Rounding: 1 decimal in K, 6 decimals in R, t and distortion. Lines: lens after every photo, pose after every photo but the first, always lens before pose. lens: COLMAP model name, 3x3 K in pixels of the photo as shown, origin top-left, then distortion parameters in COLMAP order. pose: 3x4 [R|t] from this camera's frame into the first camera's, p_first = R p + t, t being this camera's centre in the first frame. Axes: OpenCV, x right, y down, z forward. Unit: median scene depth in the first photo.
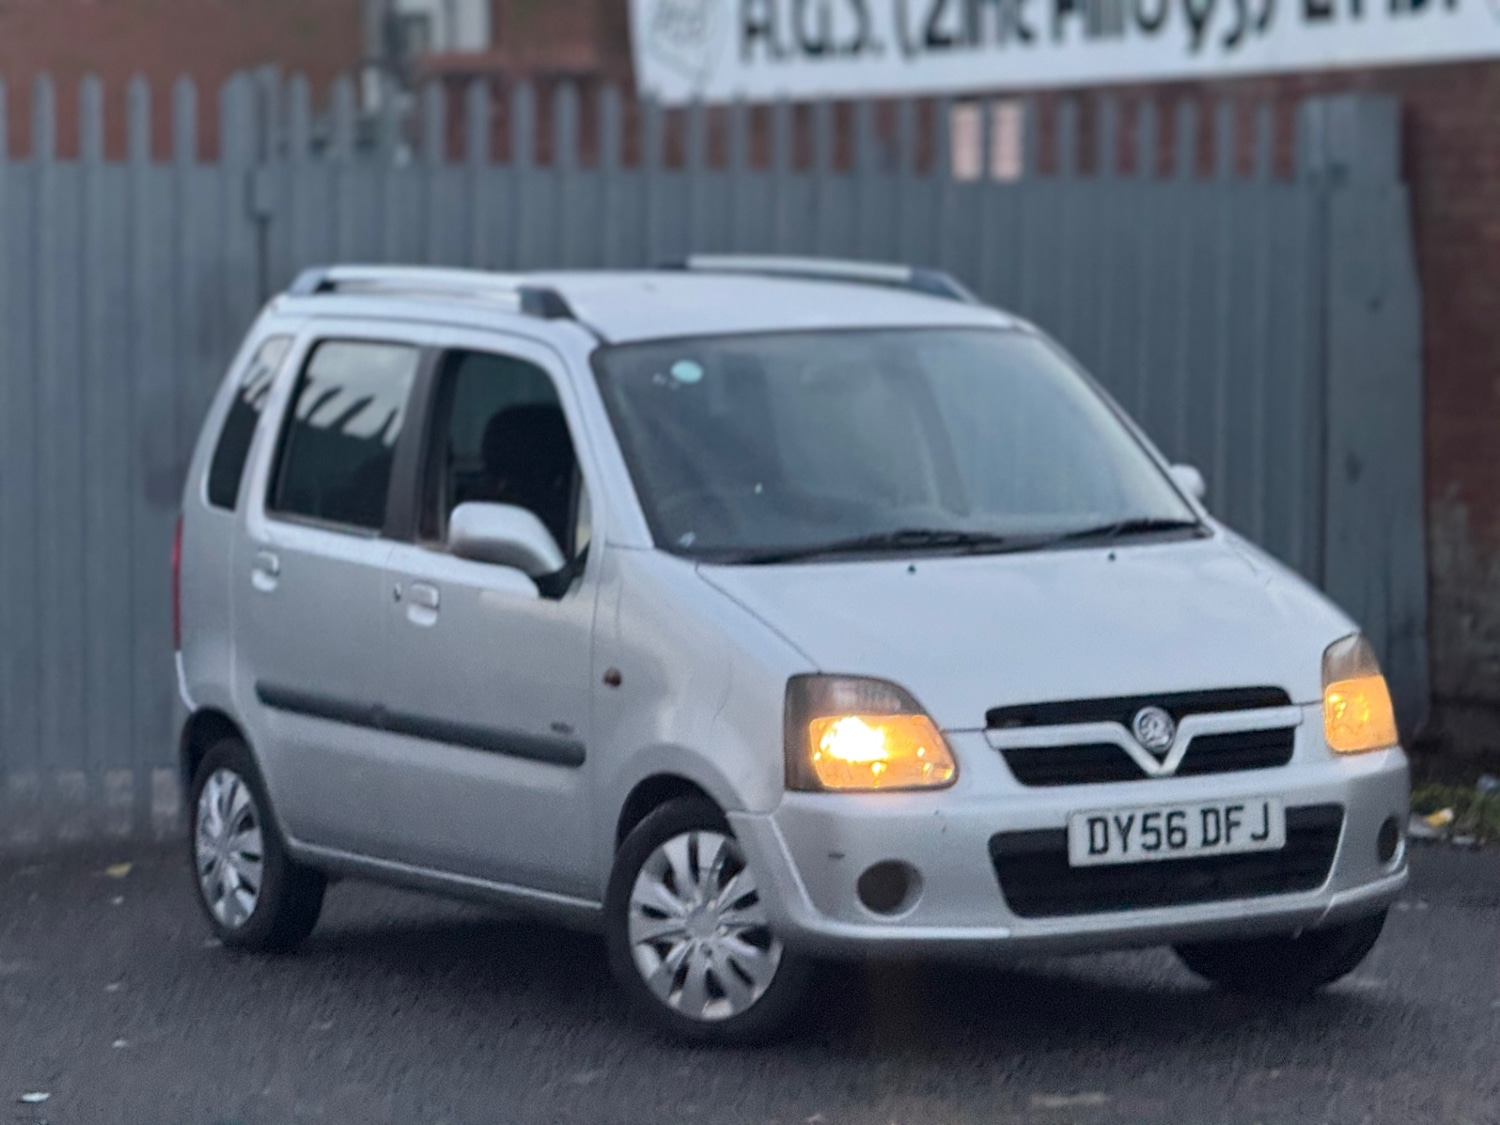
lens RADIAL K [[5212.8, 0, 750.0], [0, 5212.8, 562.5], [0, 0, 1]] dist [0.315265, -1.294132]
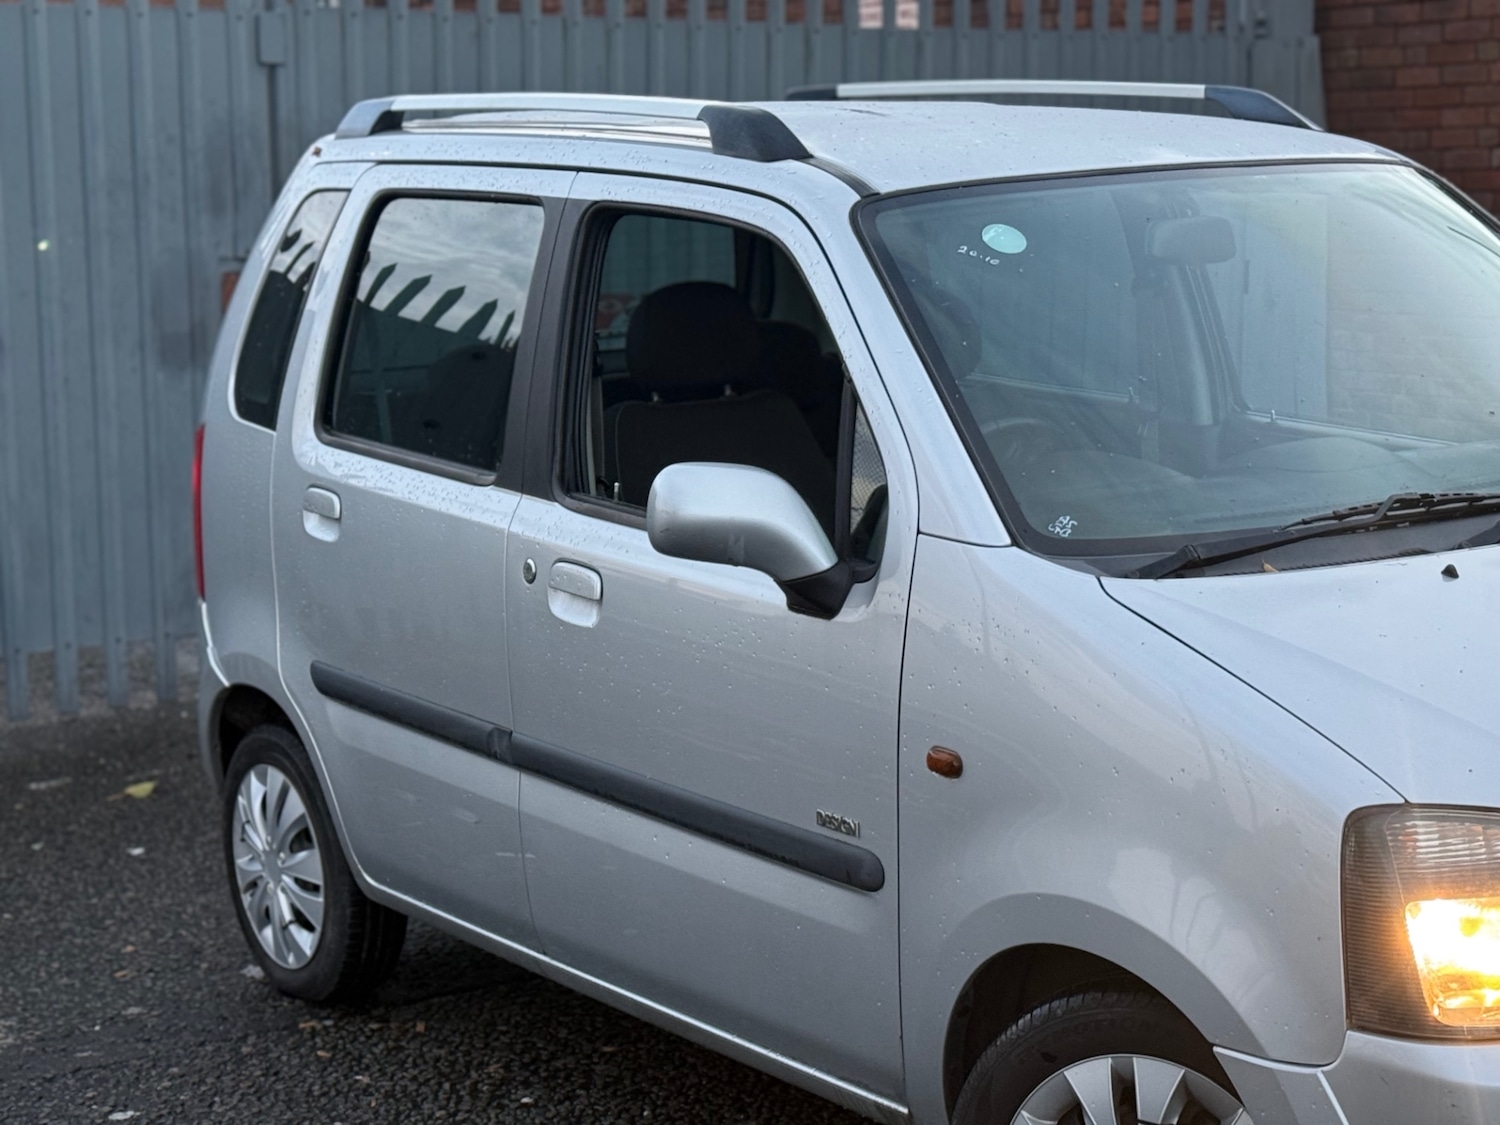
lens RADIAL K [[2762.7, 0, 727.1], [0, 2762.7, 559.7], [0, 0, 1]] dist [0.120308, -0.046664]
pose [[0.996608, -0.020752, 0.079629, -0.076009], [0.013437, 0.995731, 0.091319, -0.030195], [-0.081185, -0.089940, 0.992633, 0.691472]]
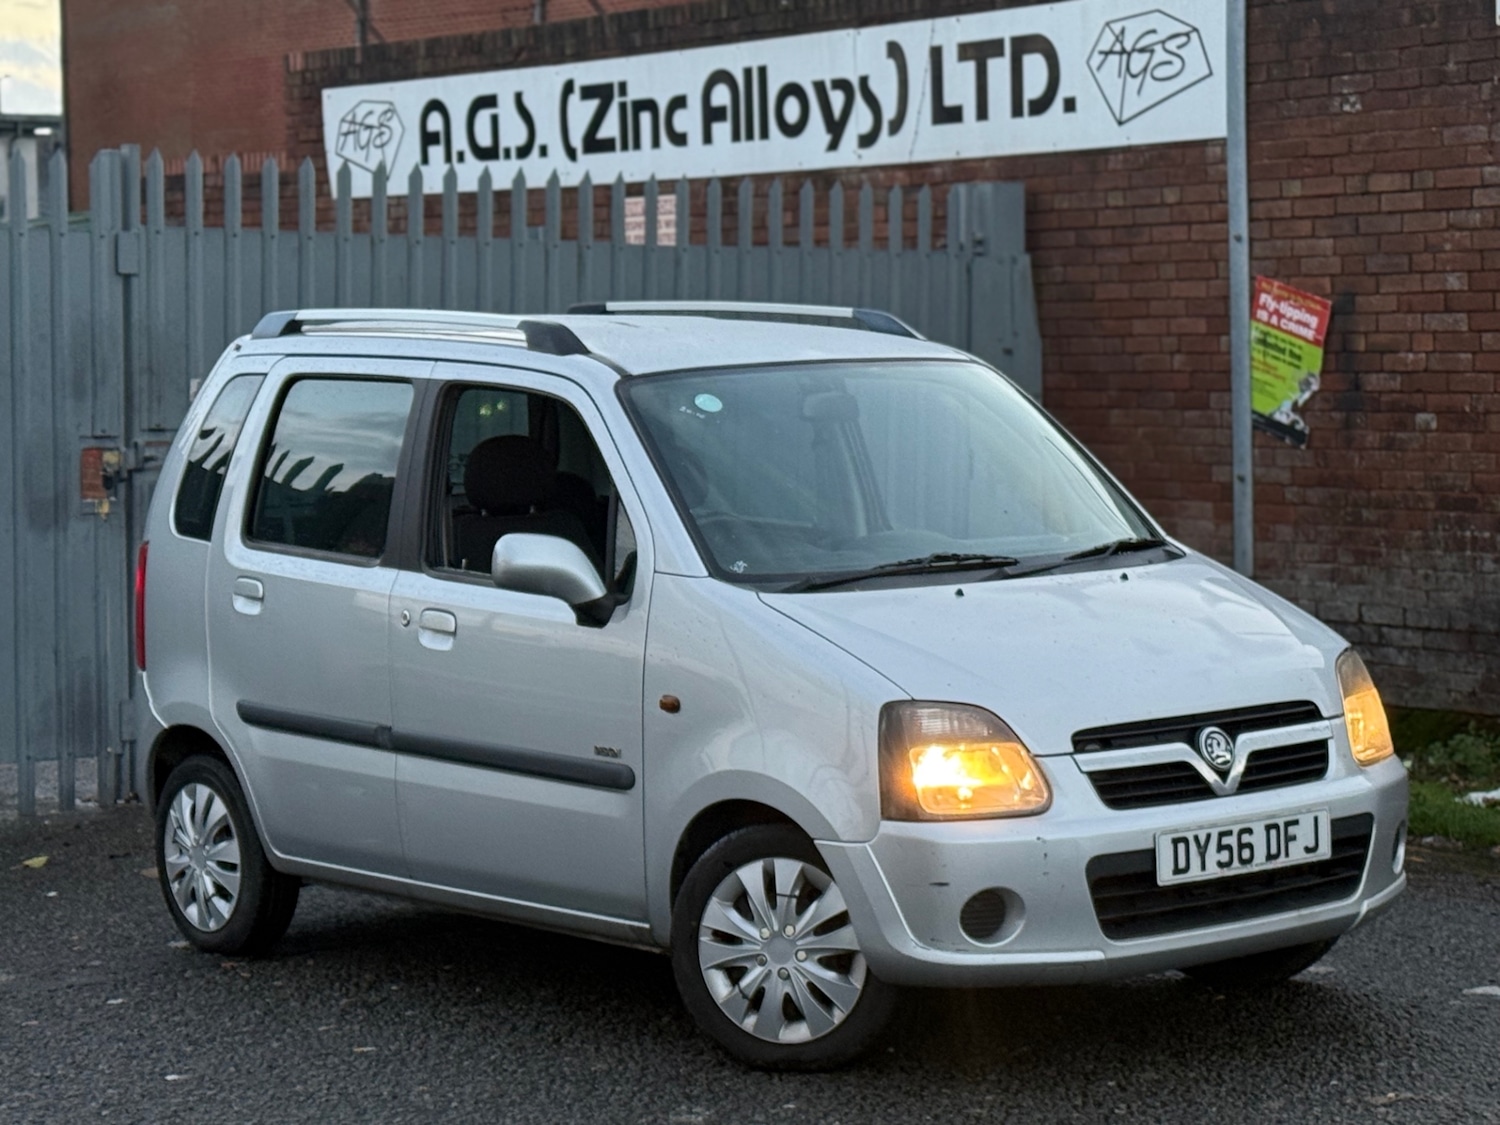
lens RADIAL K [[3480.0, 0, 756.0], [0, 3480.0, 504.6], [0, 0, 1]] dist [0.067333, 0.500298]
pose [[0.986473, -0.009117, 0.163673, -0.120727], [0.010852, 0.999894, -0.009710, -0.009996], [-0.163567, 0.011355, 0.986467, 0.328278]]
